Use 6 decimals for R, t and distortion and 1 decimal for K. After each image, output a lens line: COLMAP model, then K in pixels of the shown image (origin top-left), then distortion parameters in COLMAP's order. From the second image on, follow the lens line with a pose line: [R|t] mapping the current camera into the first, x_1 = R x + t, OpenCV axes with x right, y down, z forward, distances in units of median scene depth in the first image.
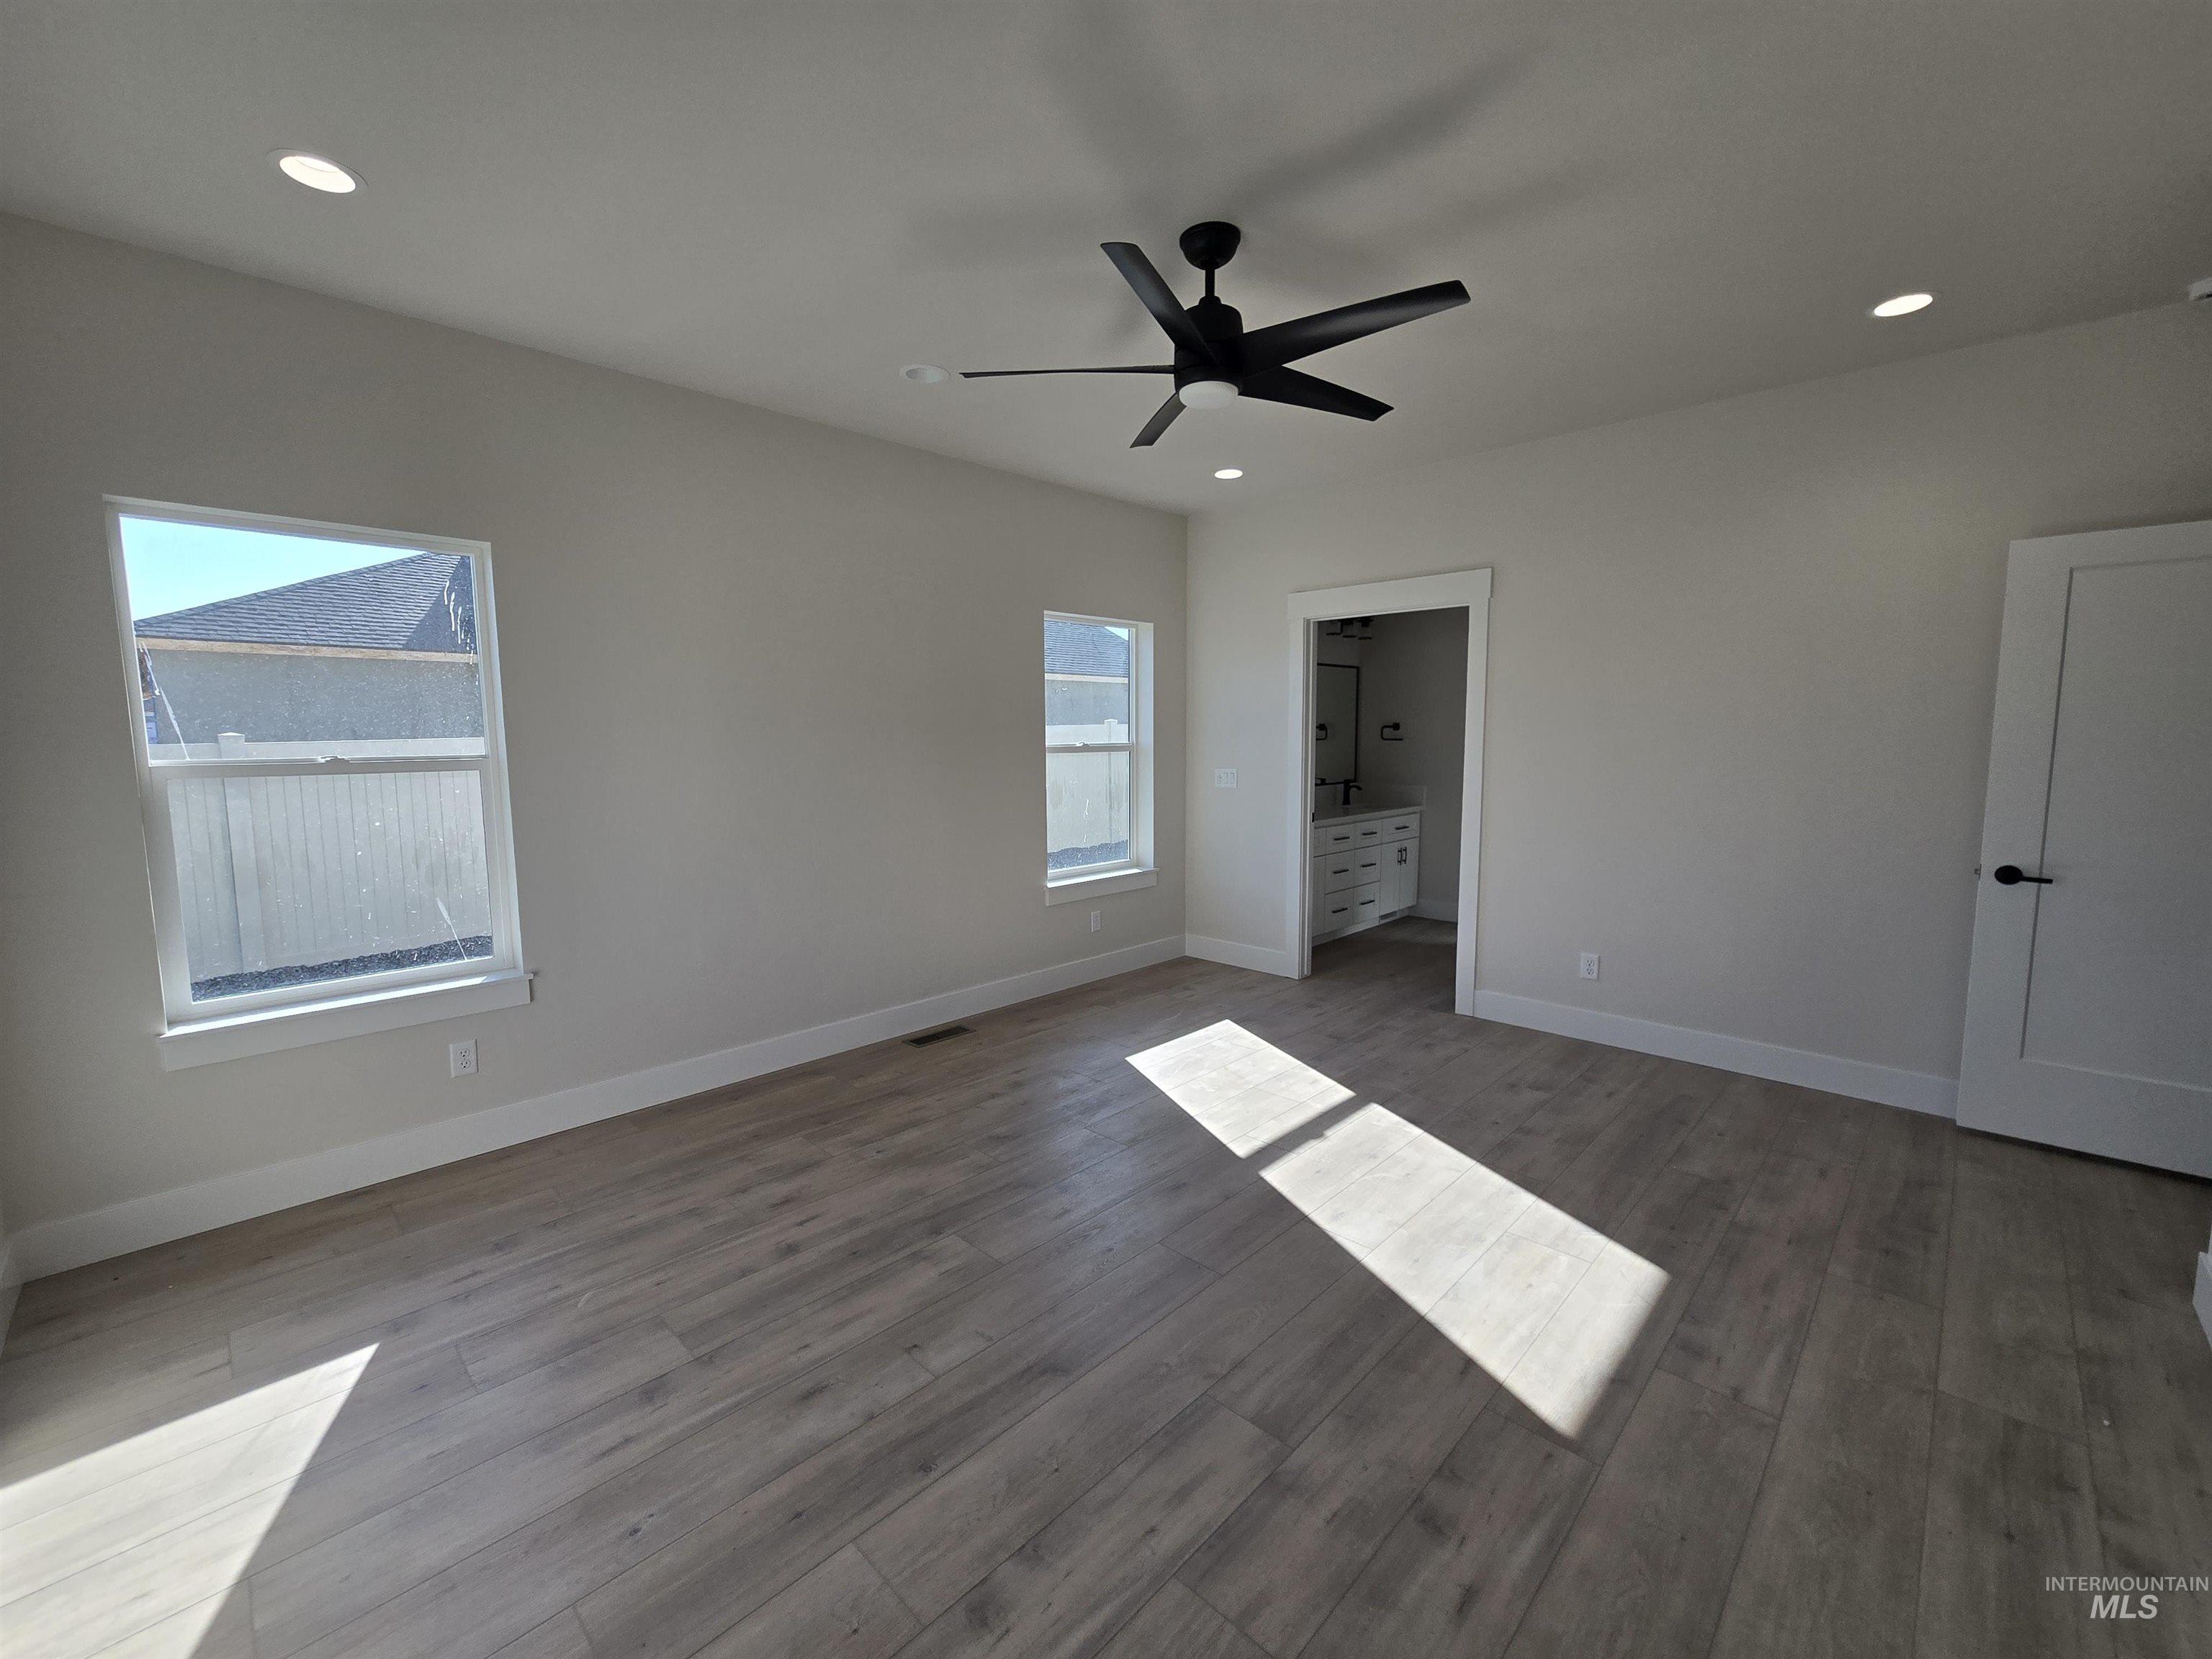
lens RADIAL K [[906.2, 0, 1090.5], [0, 906.2, 829.0], [0, 0, 1]] dist [-0.002913, 0.001079]
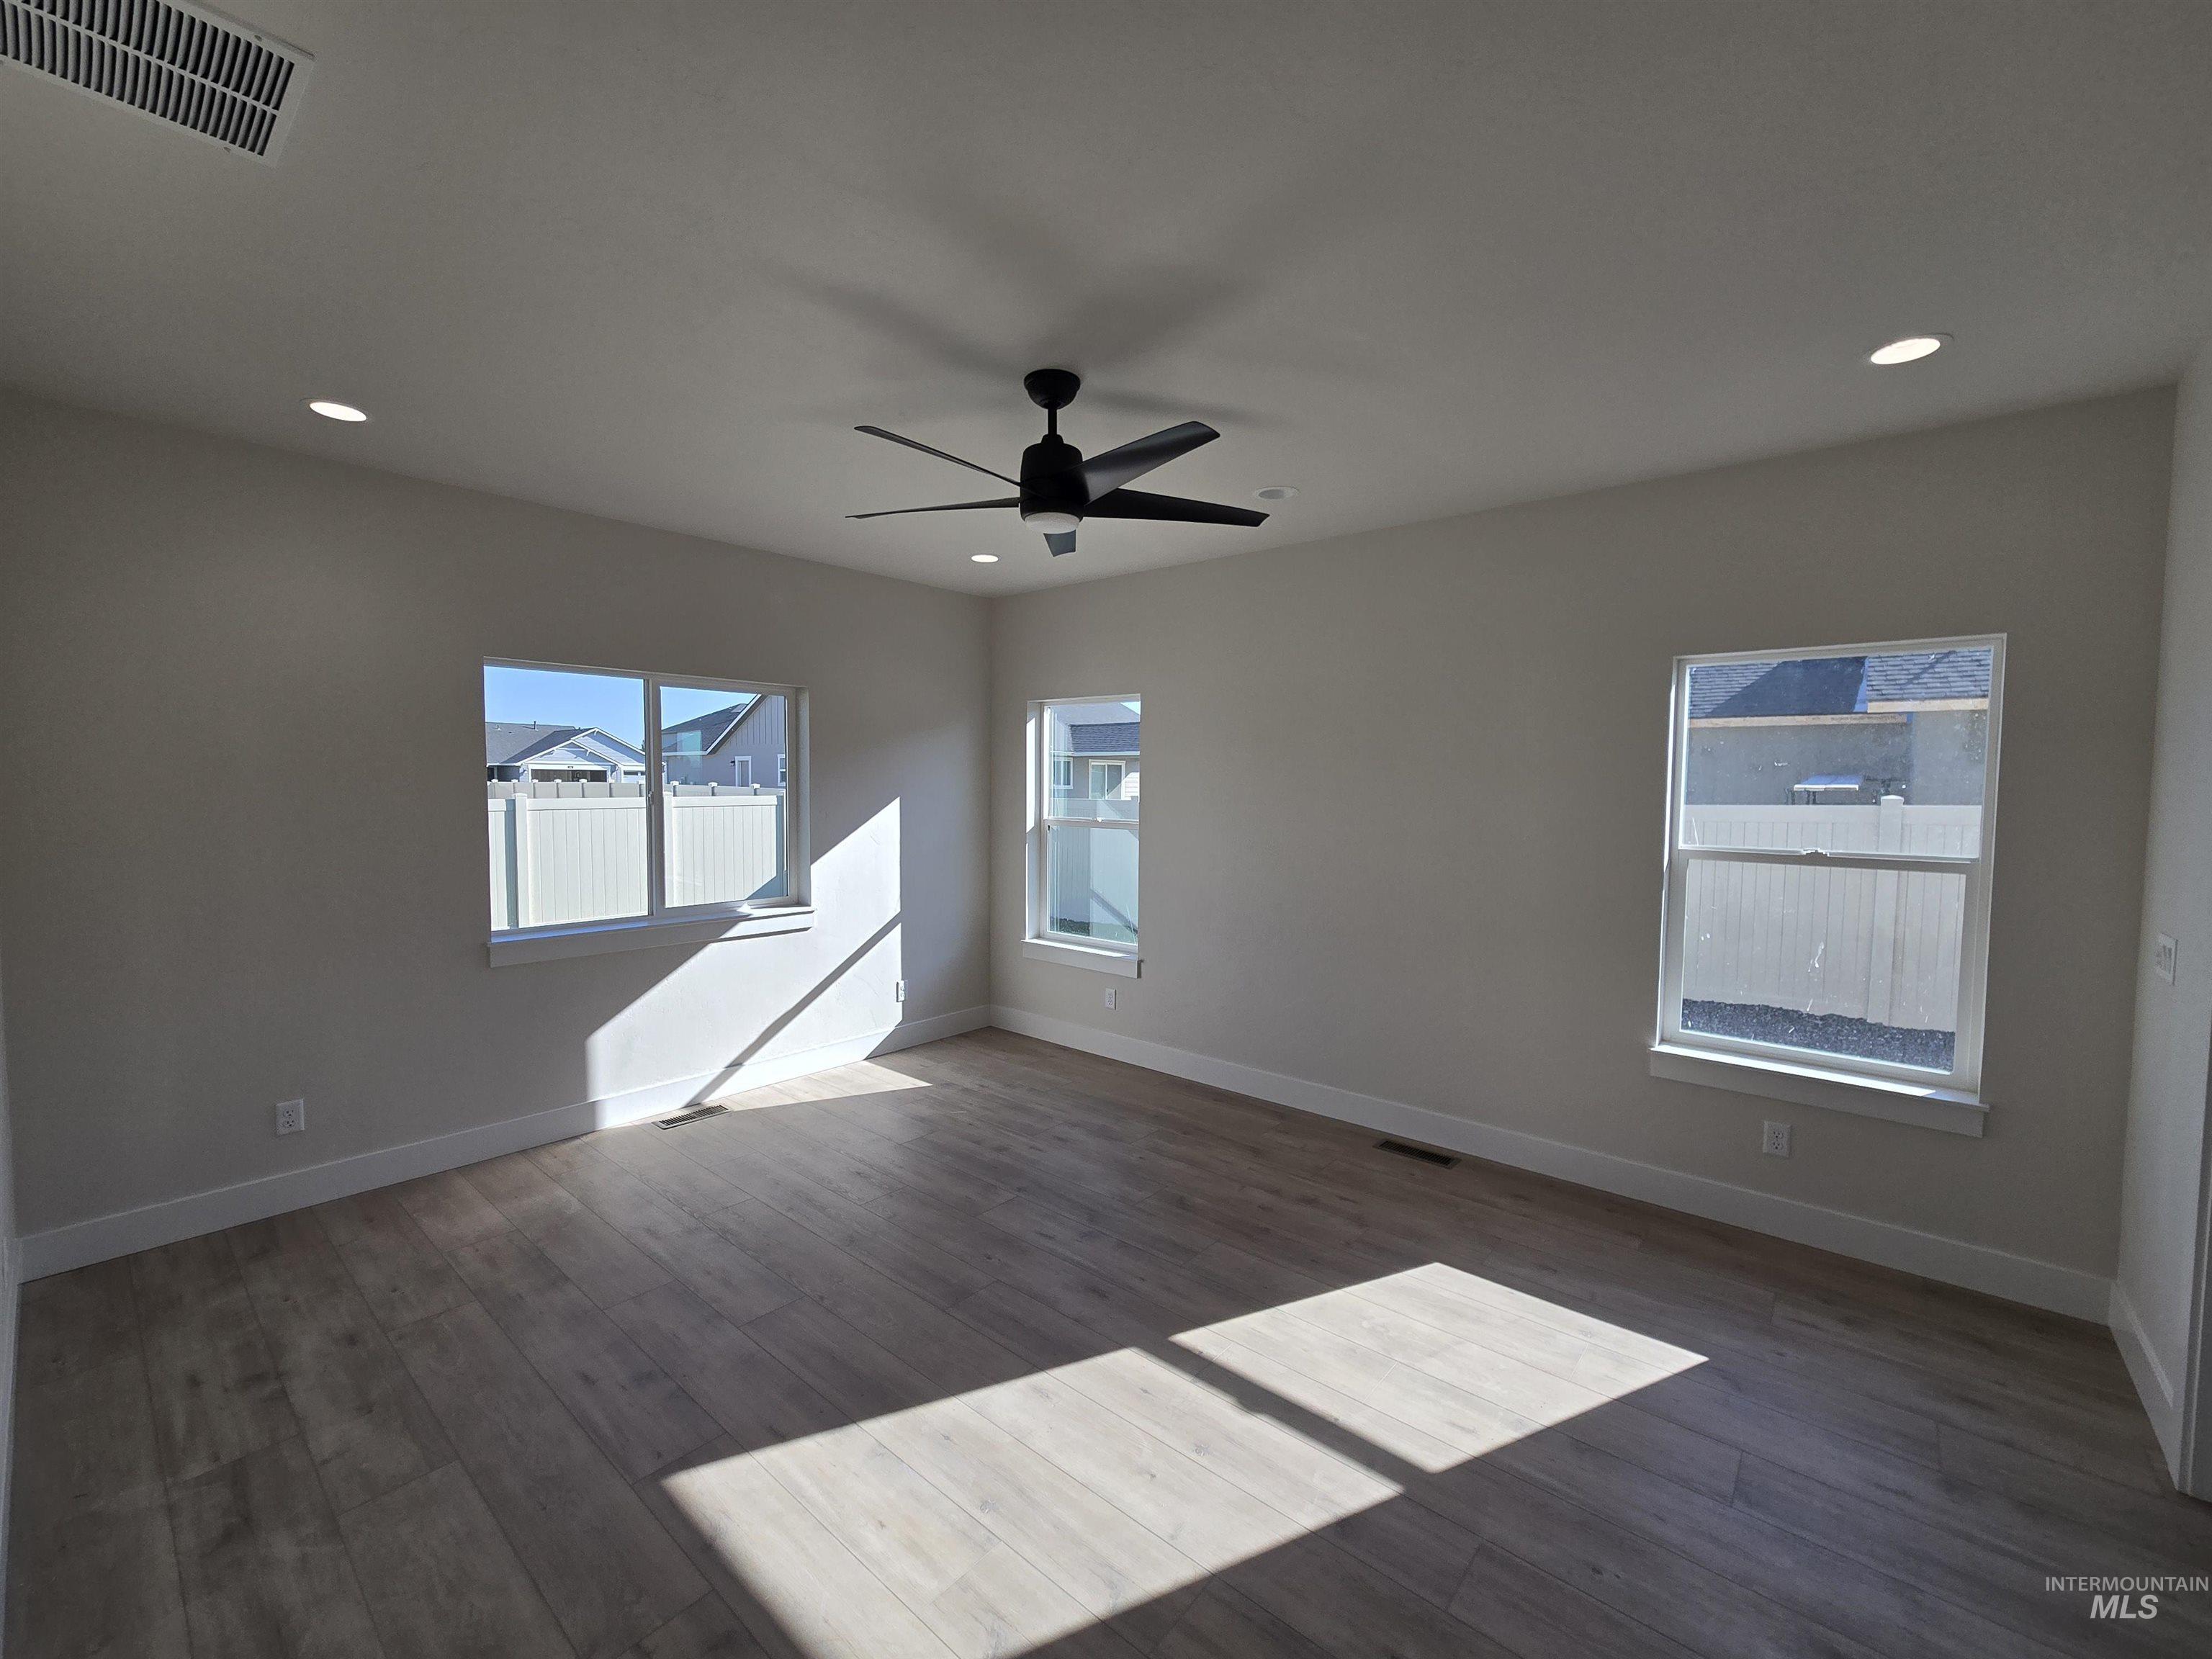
lens RADIAL K [[907.0, 0, 1092.2], [0, 907.0, 827.3], [0, 0, 1]] dist [-0.008621, 0.005405]
pose [[0.064710, 0.057175, -0.996265, 1.156347], [-0.115263, 0.992103, 0.049449, -0.171103], [0.991225, 0.111632, 0.070789, 0.956098]]
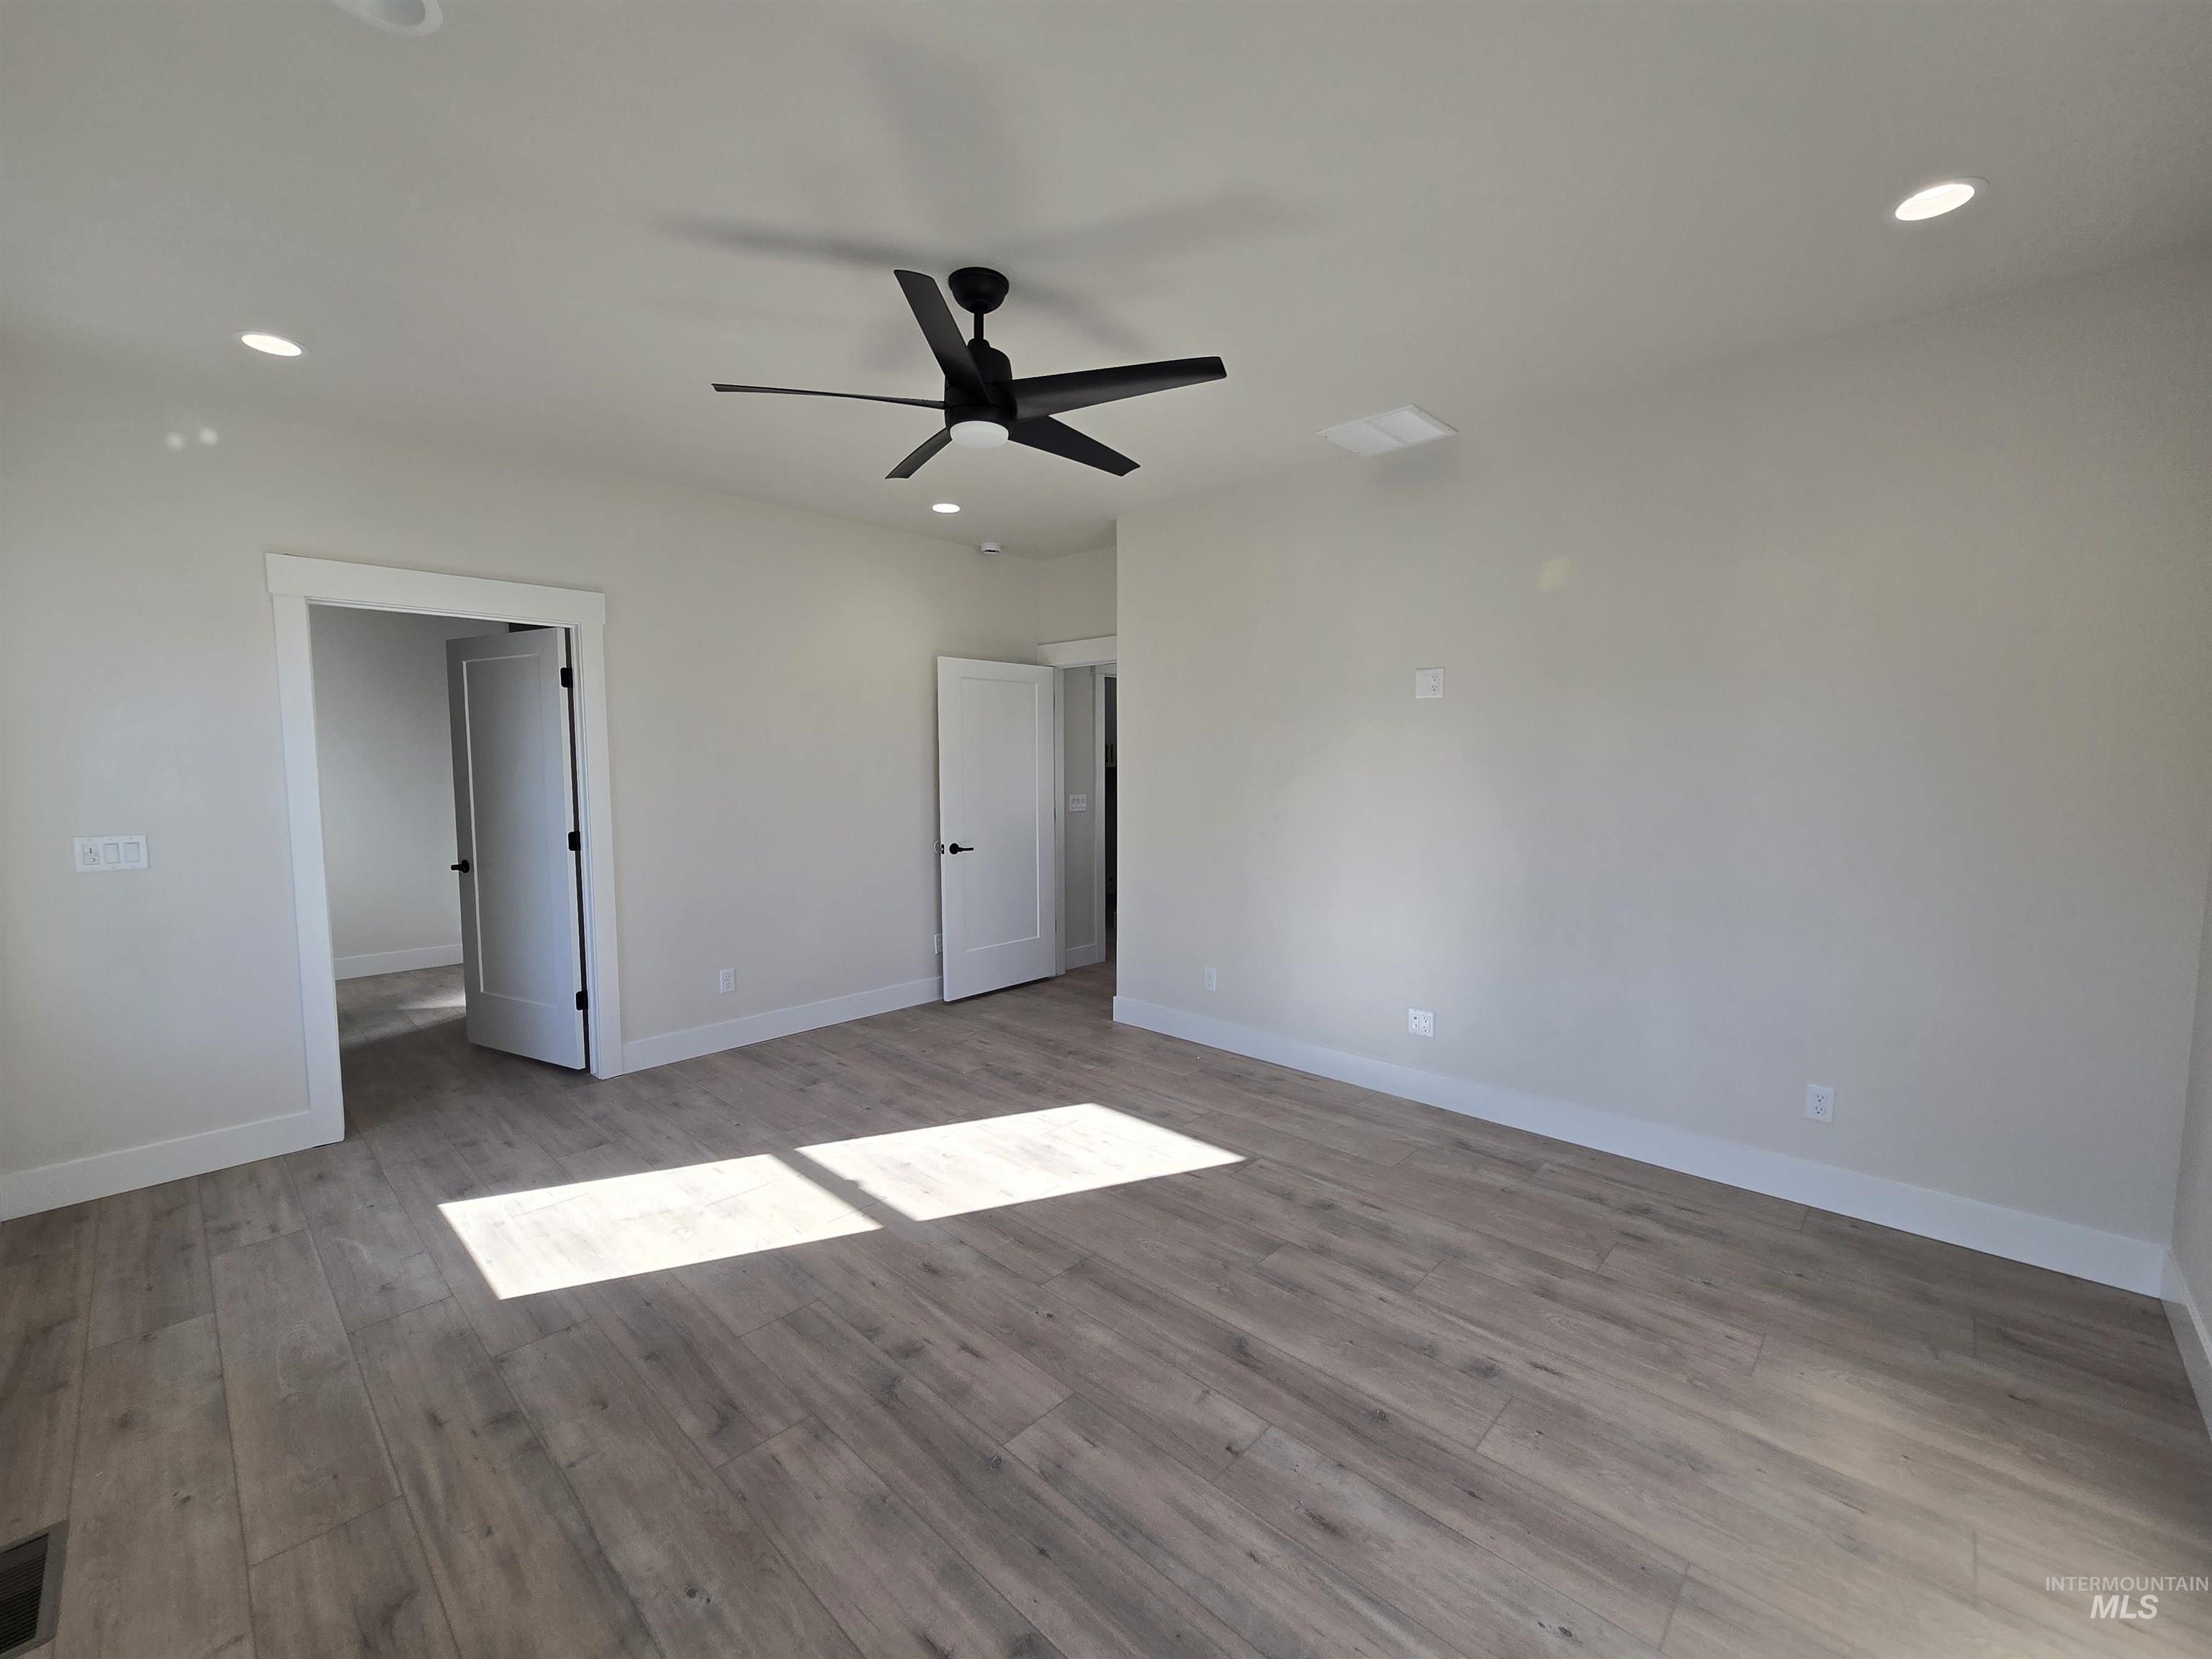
lens RADIAL K [[906.2, 0, 1090.5], [0, 906.2, 829.0], [0, 0, 1]] dist [-0.002913, 0.001079]
pose [[-0.014346, -0.070438, 0.997413, -0.857508], [0.107688, 0.991605, 0.071577, -0.098564], [-0.994081, 0.108436, -0.006640, 0.881084]]
